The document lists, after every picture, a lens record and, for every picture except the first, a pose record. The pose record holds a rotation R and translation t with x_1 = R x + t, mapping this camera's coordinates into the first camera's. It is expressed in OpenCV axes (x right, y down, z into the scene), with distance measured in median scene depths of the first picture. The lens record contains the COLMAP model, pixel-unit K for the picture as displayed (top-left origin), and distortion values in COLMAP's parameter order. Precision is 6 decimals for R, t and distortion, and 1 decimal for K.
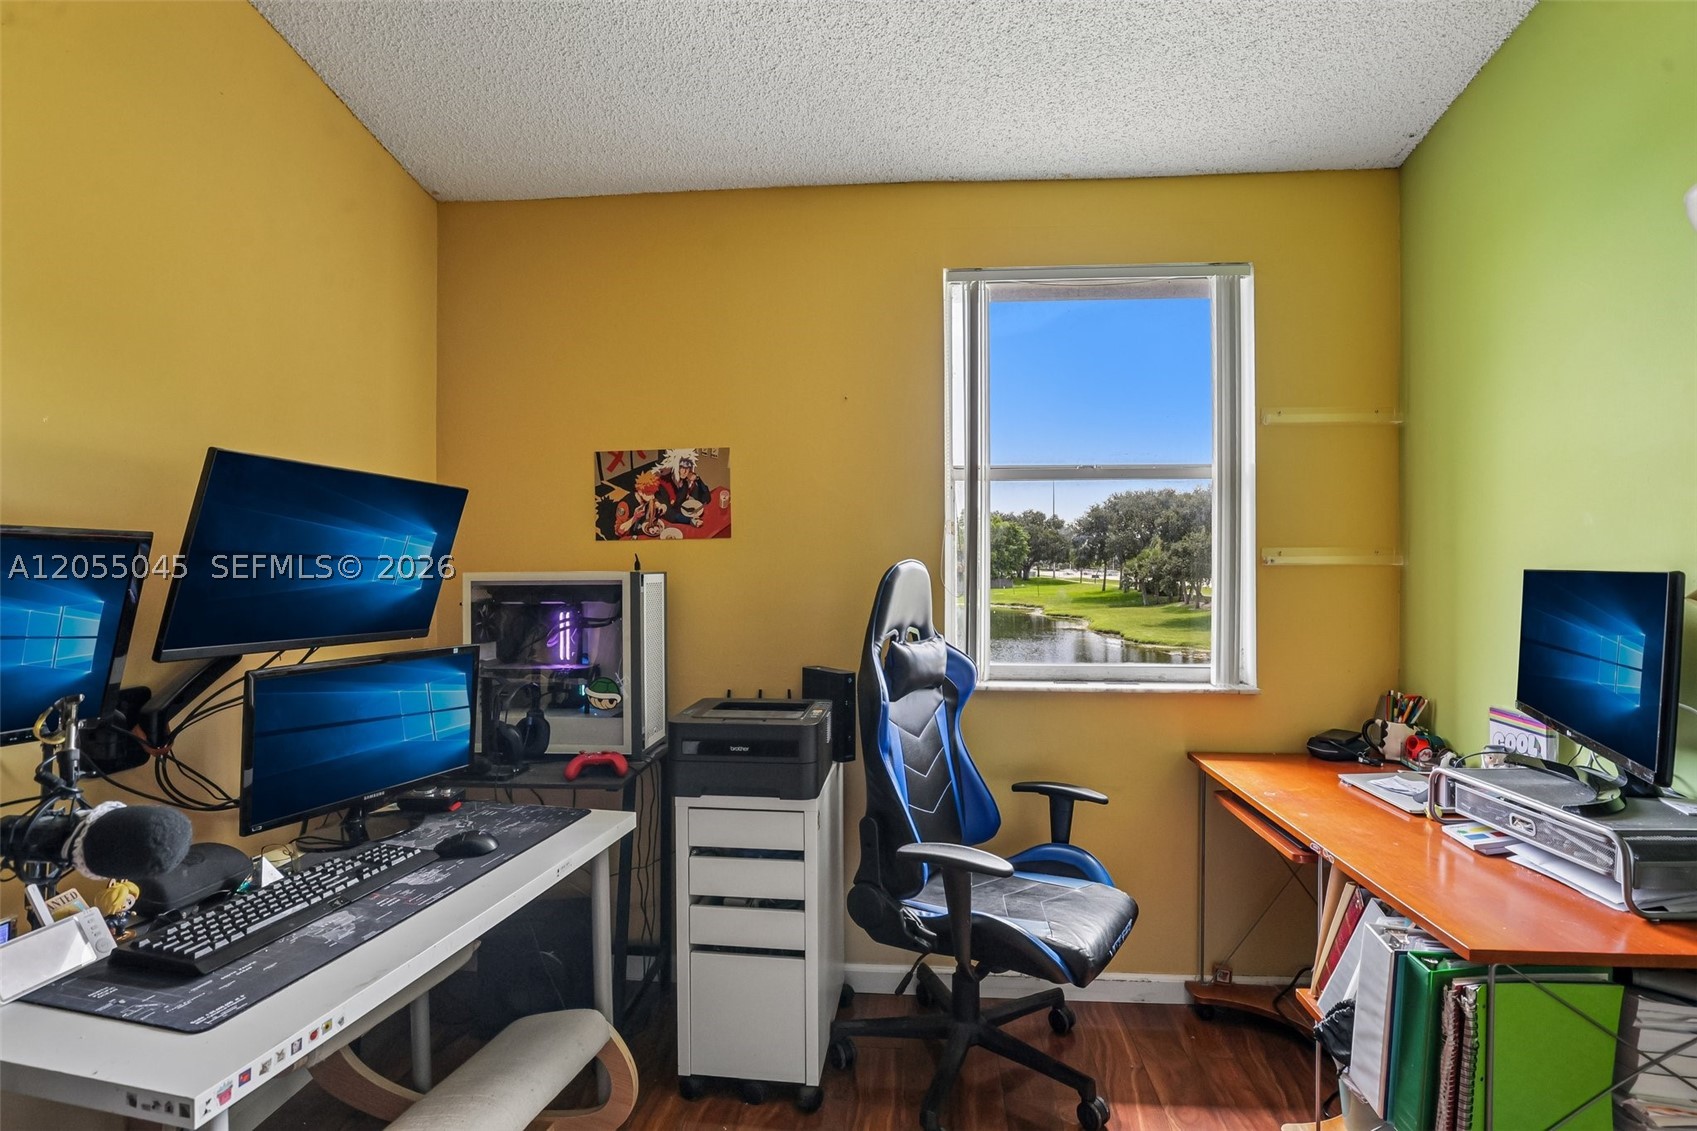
lens RADIAL K [[794.1, 0, 849.6], [0, 794.1, 562.0], [0, 0, 1]] dist [-0.031145, 0.007817]
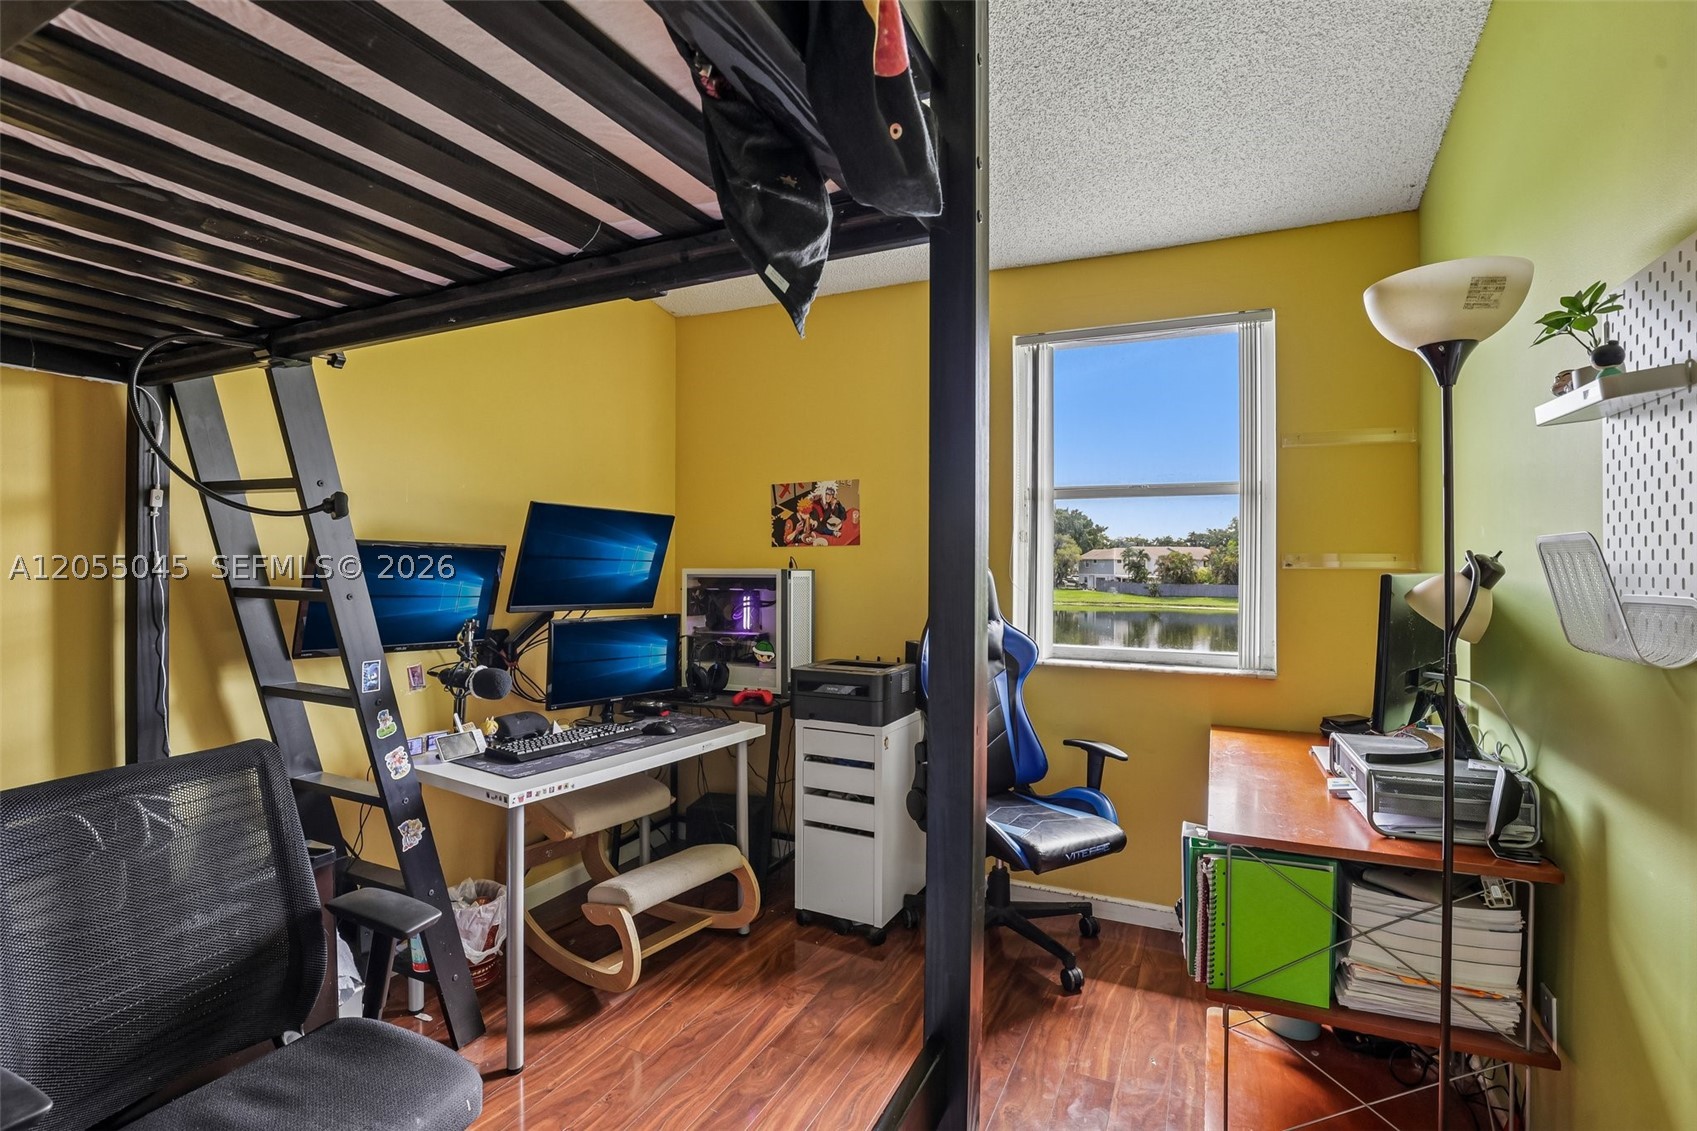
lens RADIAL K [[792.6, 0, 853.8], [0, 792.6, 561.2], [0, 0, 1]] dist [-0.016601, 0.006418]
pose [[0.938611, 0.006229, -0.344922, 0.371624], [-0.006505, 0.999979, 0.000357, -0.003444], [0.344917, 0.001909, 0.938631, -0.343745]]
